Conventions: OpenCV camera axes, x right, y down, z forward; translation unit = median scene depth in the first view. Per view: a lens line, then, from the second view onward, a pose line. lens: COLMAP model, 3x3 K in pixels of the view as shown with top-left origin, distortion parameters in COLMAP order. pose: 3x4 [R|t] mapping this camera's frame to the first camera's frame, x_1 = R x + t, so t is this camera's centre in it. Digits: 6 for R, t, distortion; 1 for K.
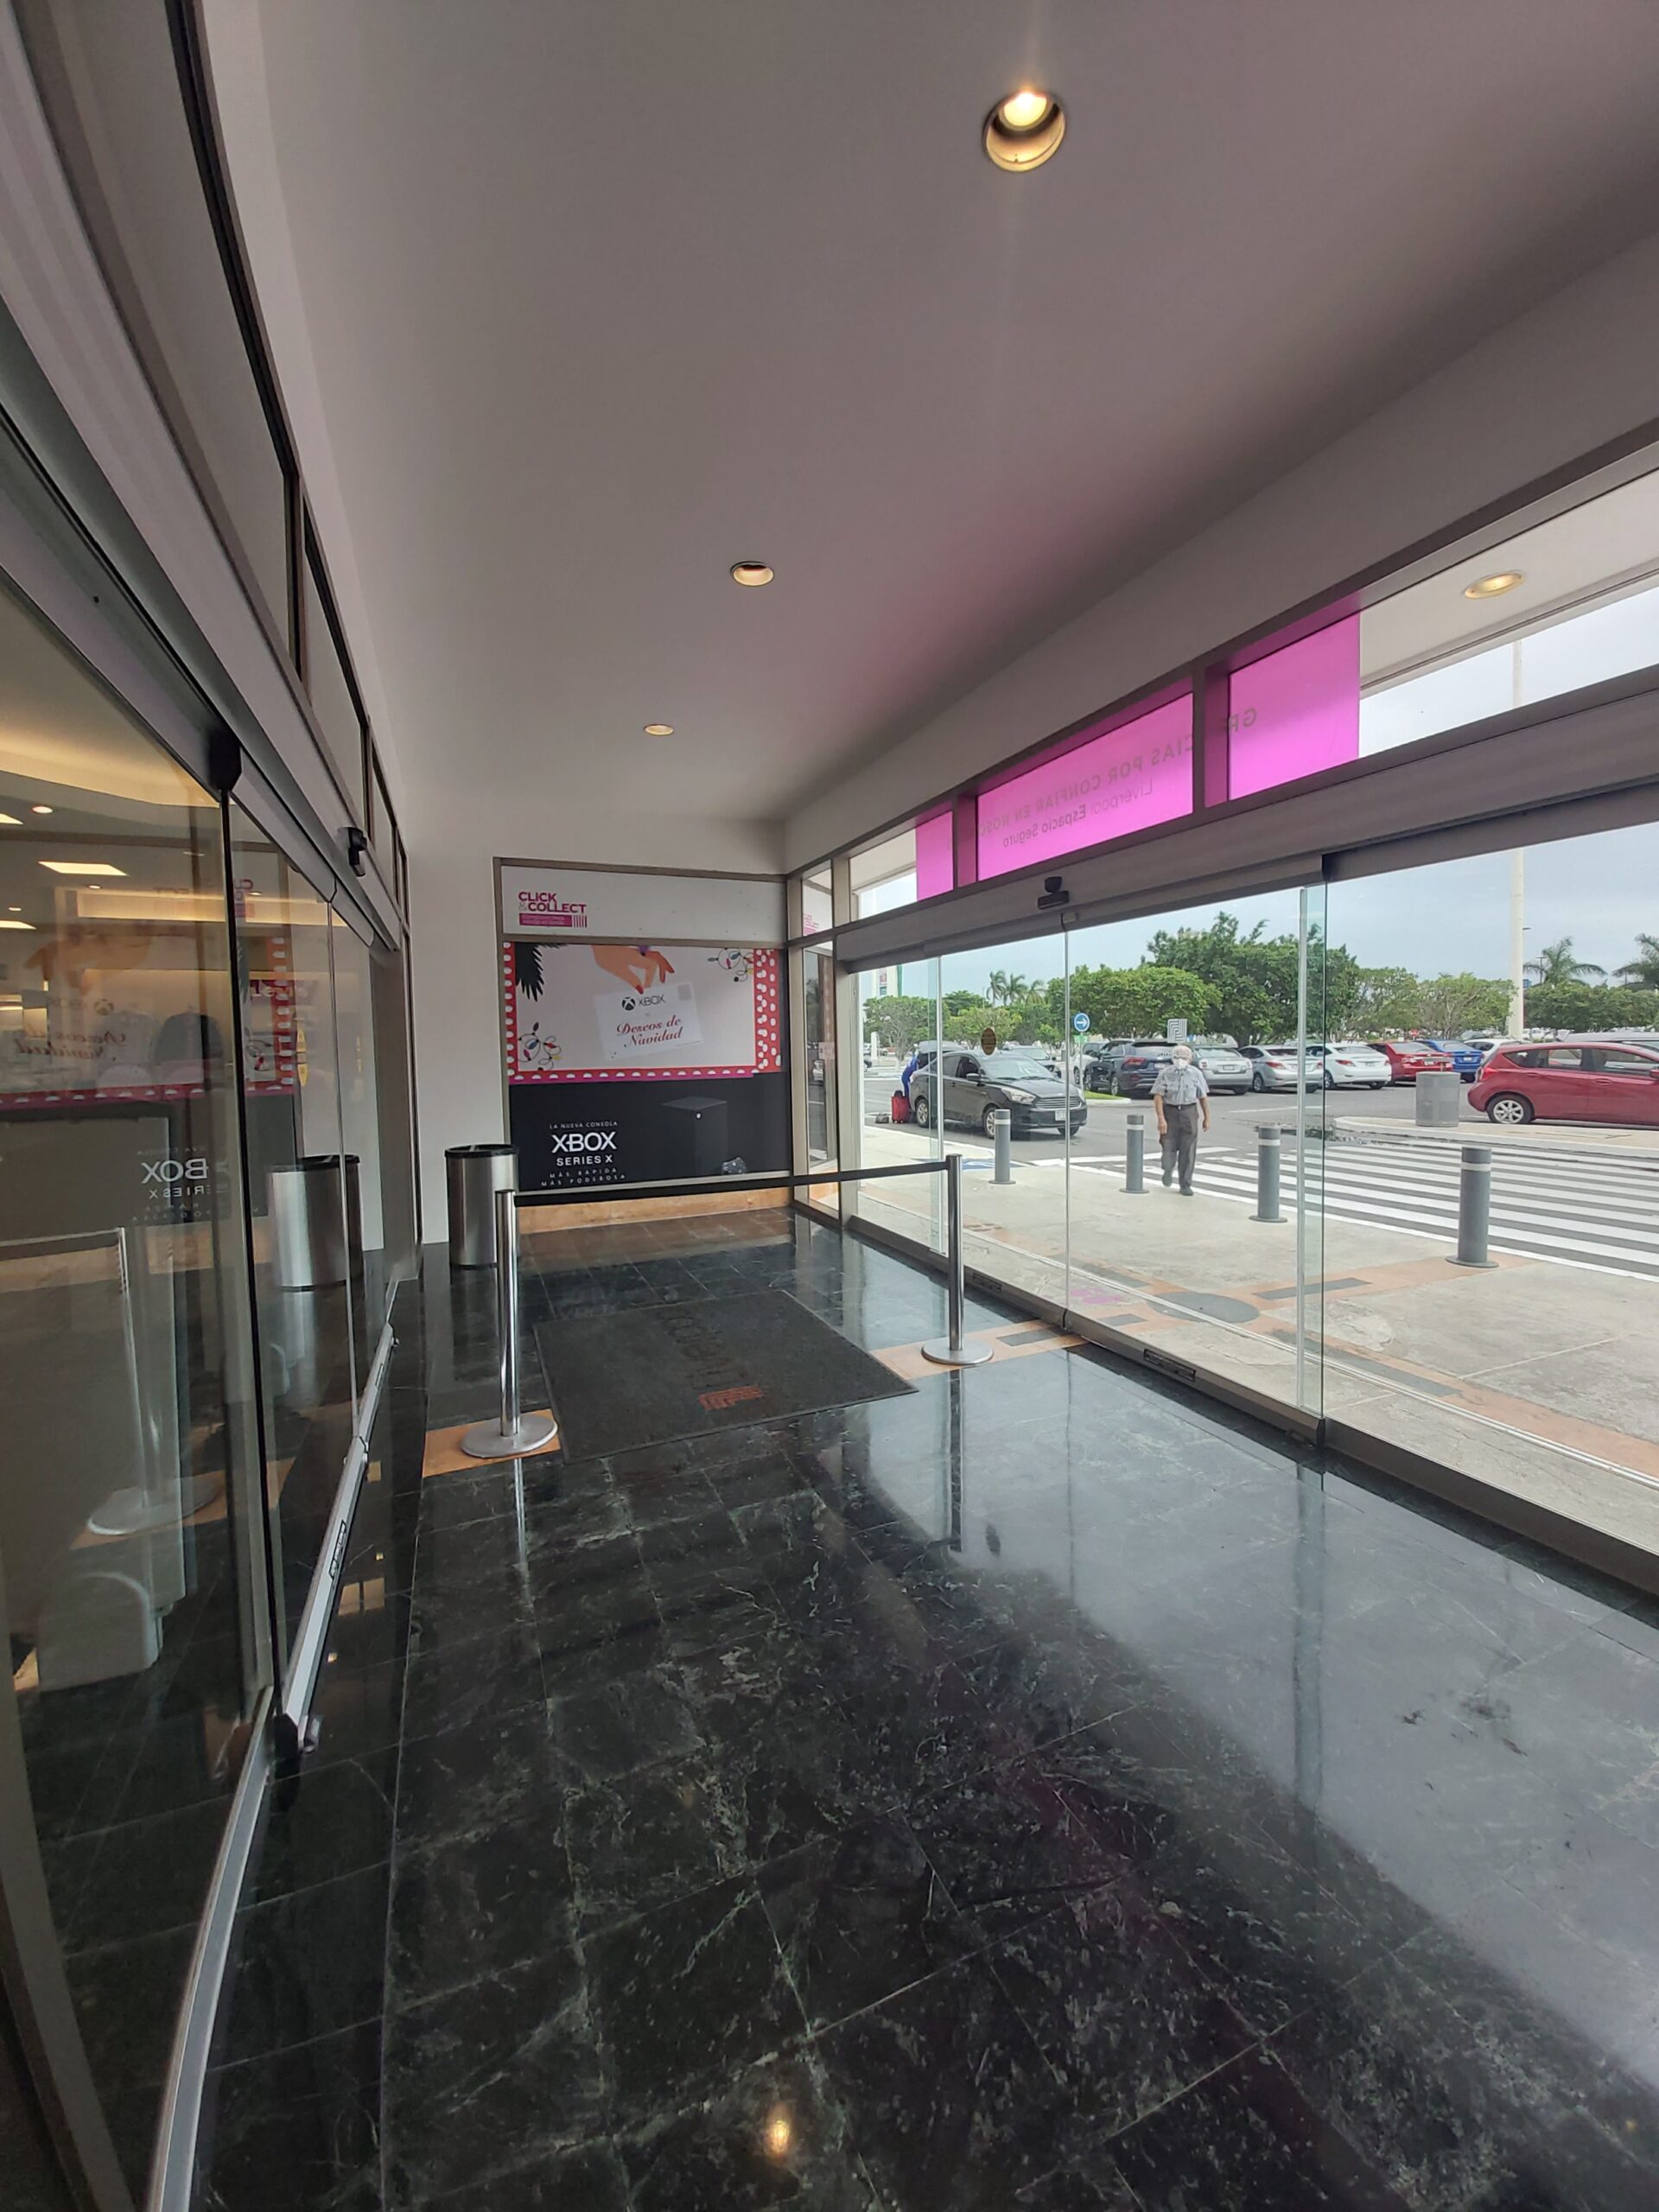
lens RADIAL K [[869.1, 0, 844.9], [0, 869.1, 1064.6], [0, 0, 1]] dist [0.003364, -0.007157]
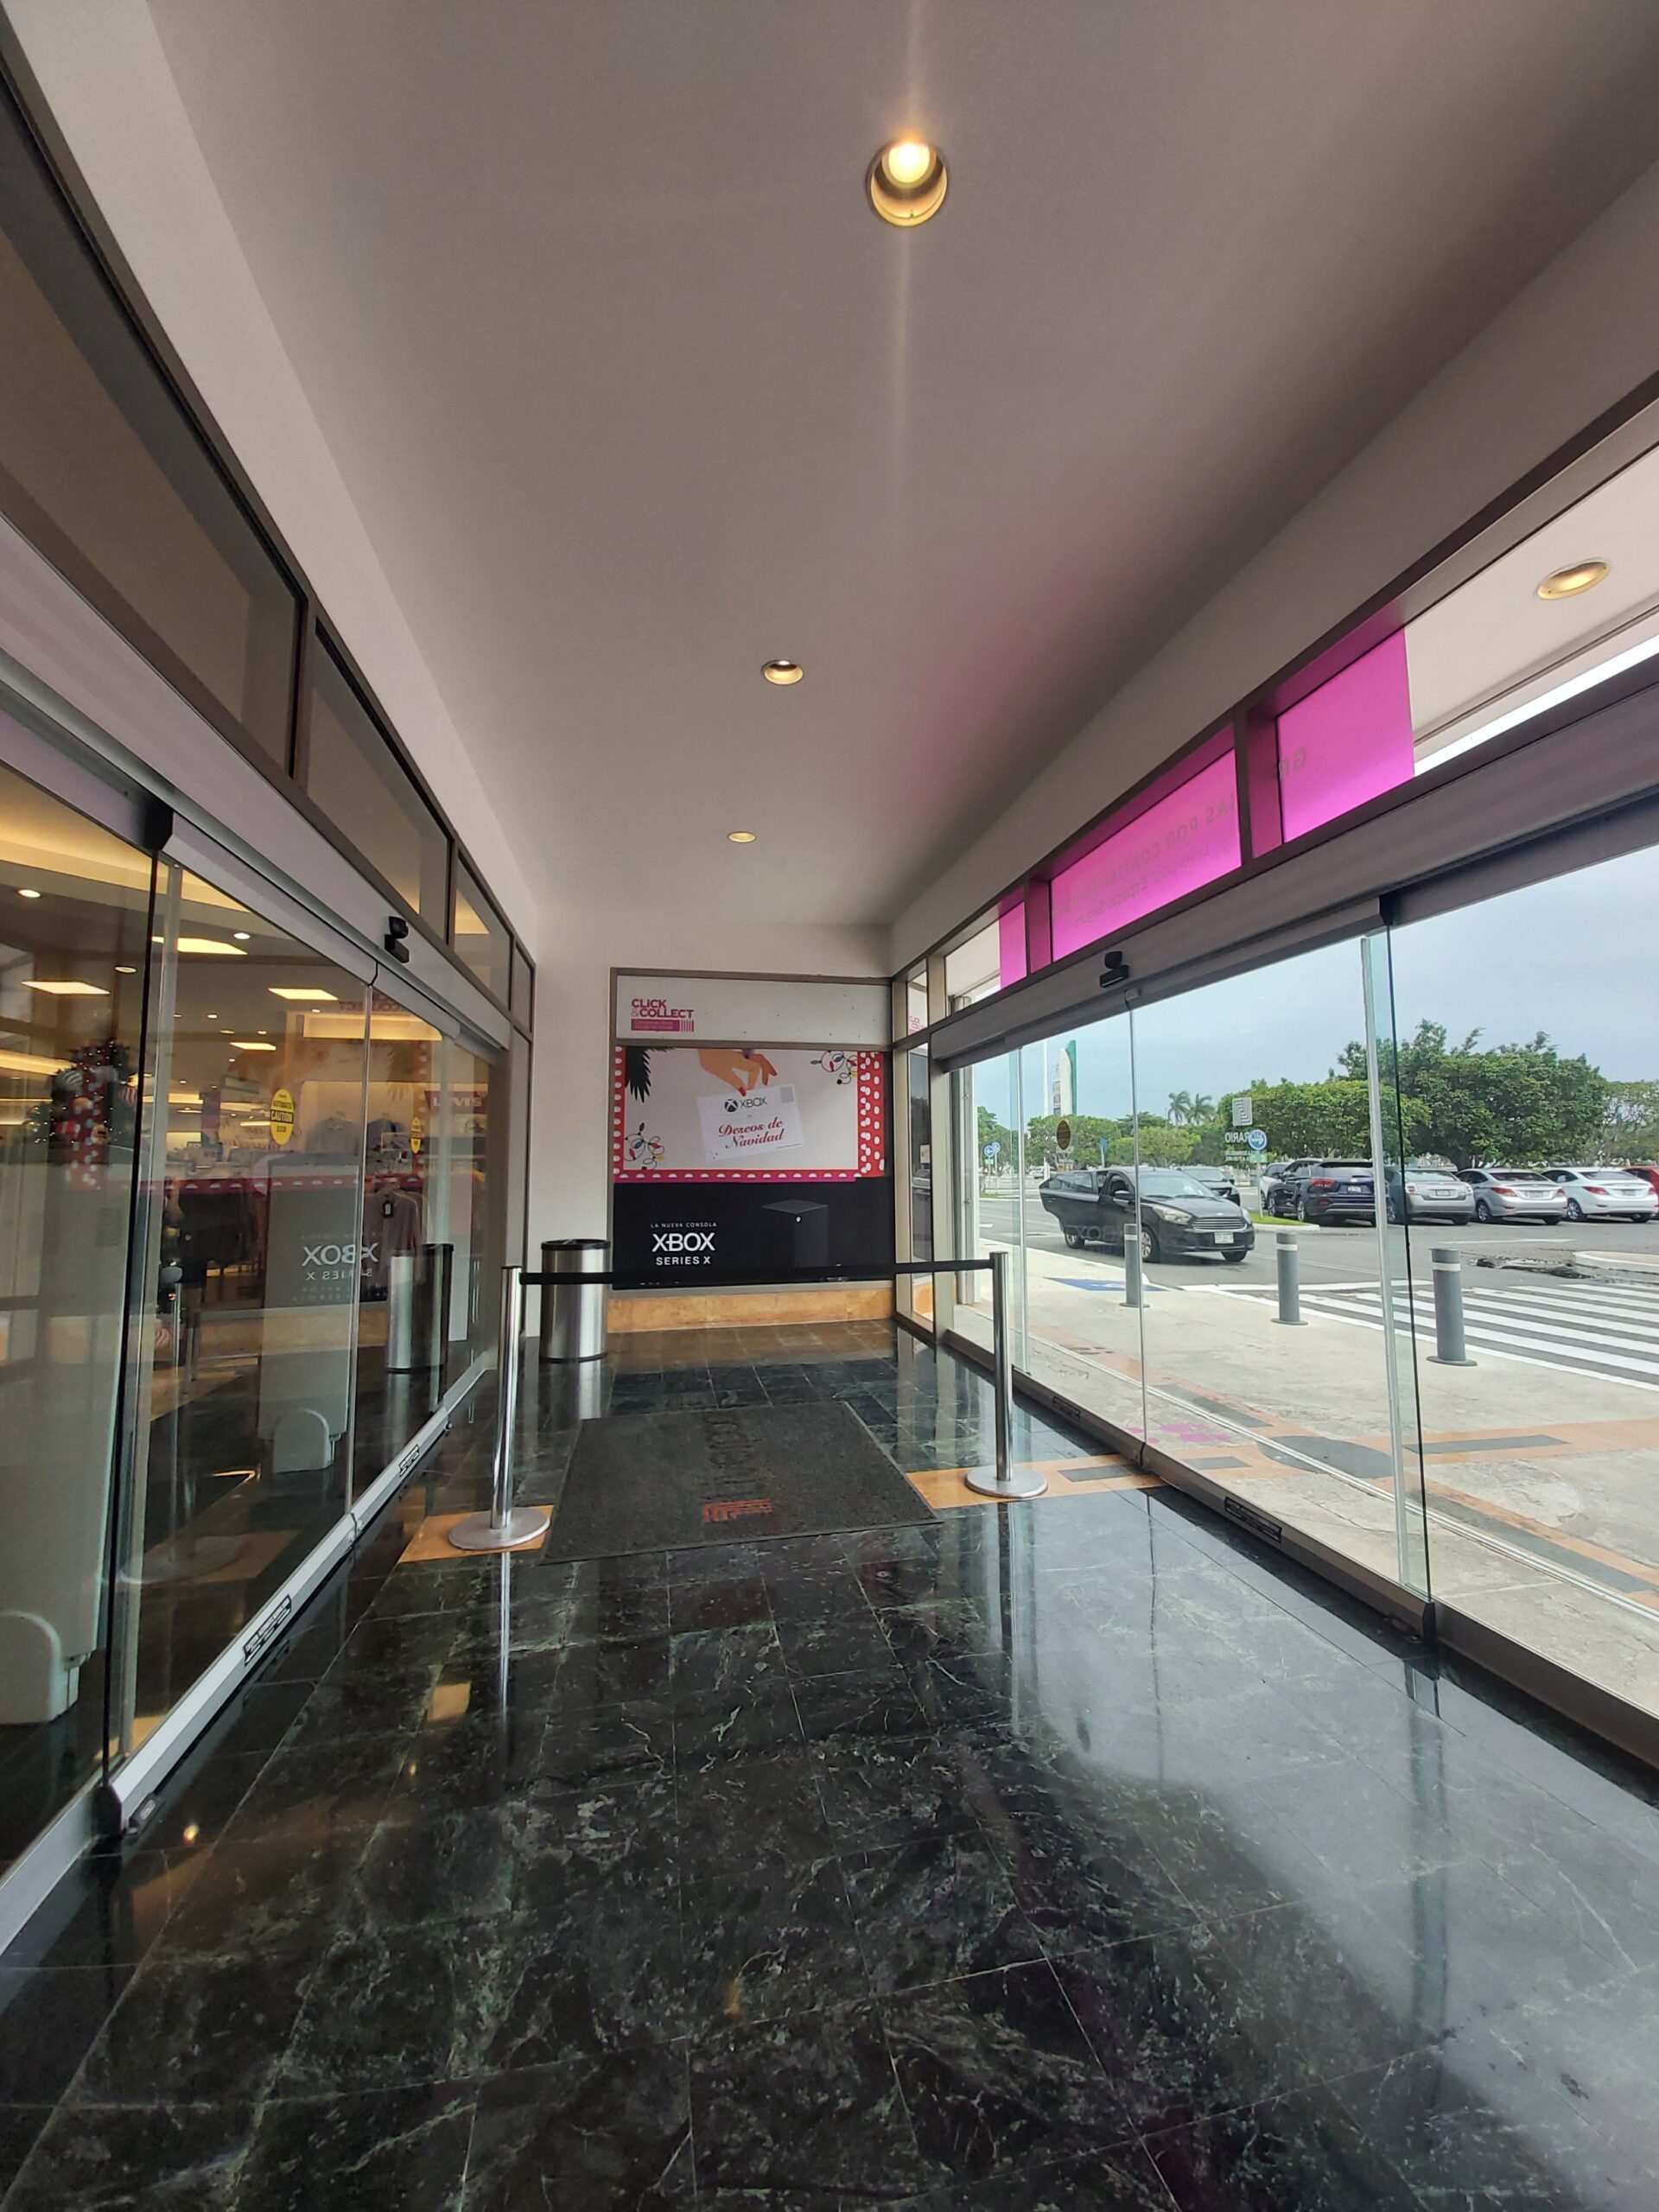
lens RADIAL K [[869.1, 0, 842.3], [0, 869.1, 1069.8], [0, 0, 1]] dist [0.003364, -0.007157]
pose [[0.979669, -0.009261, -0.200405, 0.132148], [-0.017538, 0.991156, -0.131537, 0.032525], [0.199850, 0.132378, 0.970843, 0.056752]]
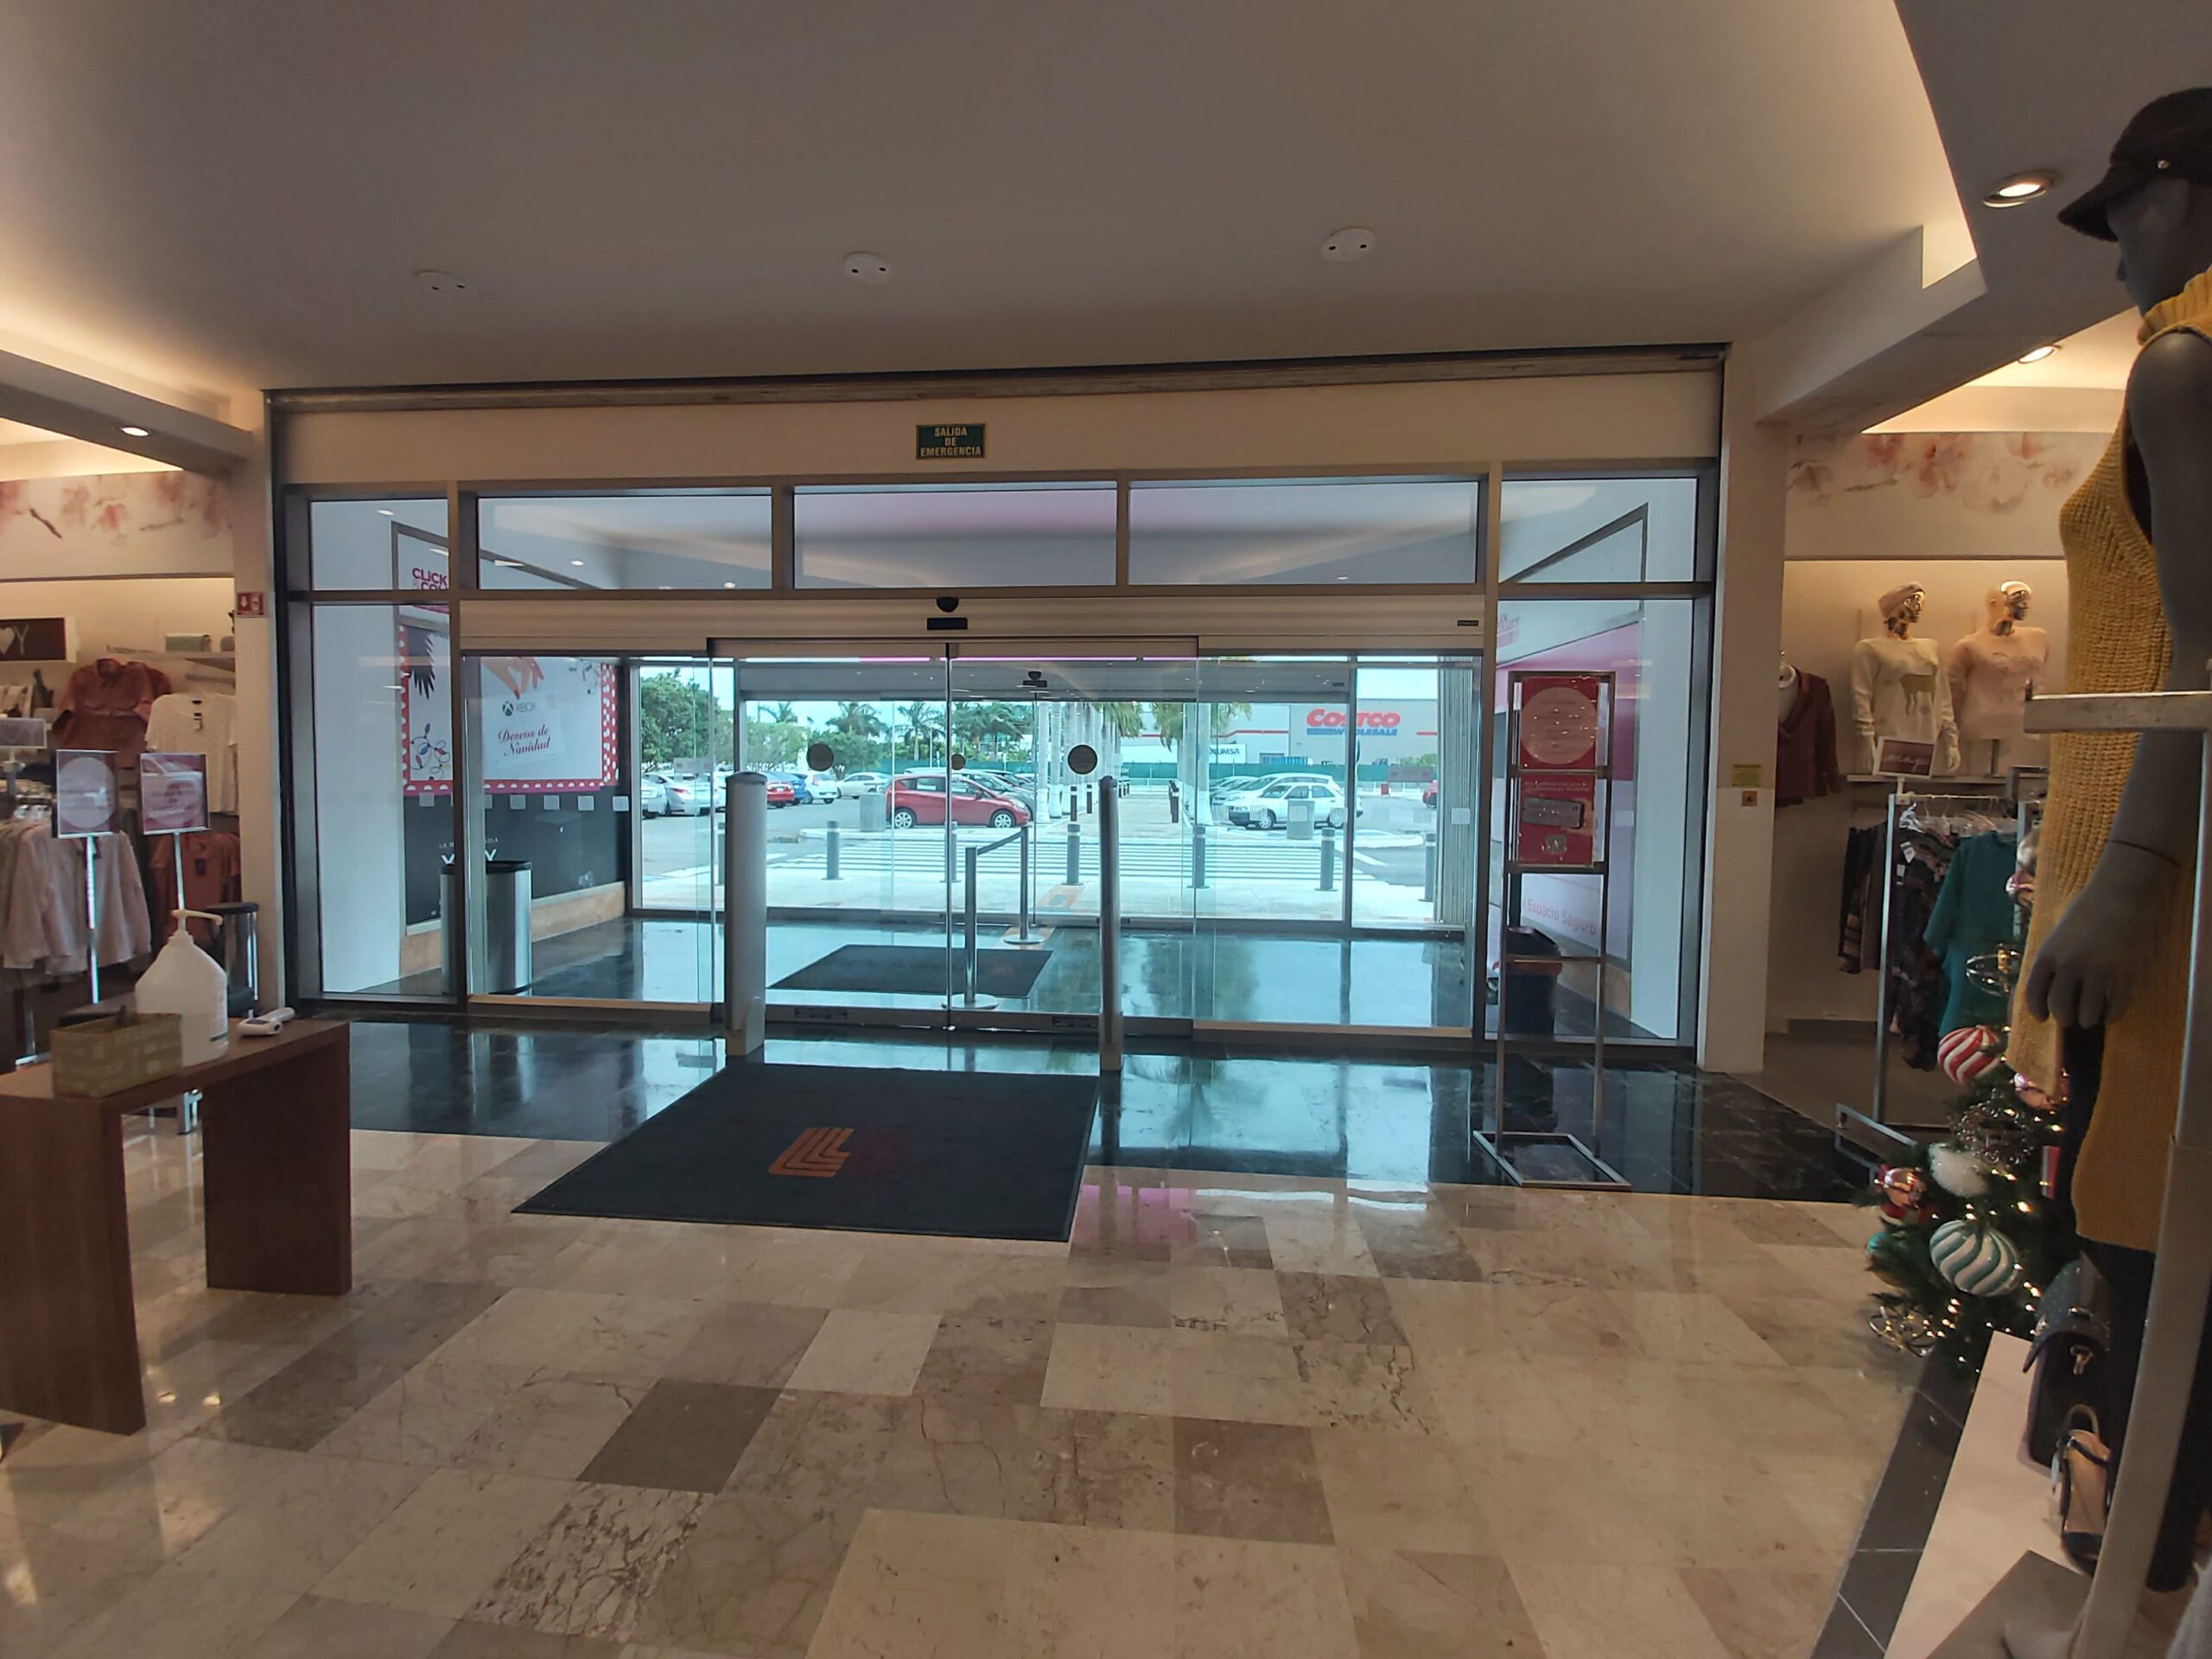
lens RADIAL K [[869.1, 0, 1096.5], [0, 869.1, 807.5], [0, 0, 1]] dist [0.003364, -0.007157]
pose [[0.481071, -0.016036, 0.876535, -1.220736], [0.004622, 0.999865, 0.015755, 0.036465], [-0.876670, -0.003528, 0.481080, 0.023798]]
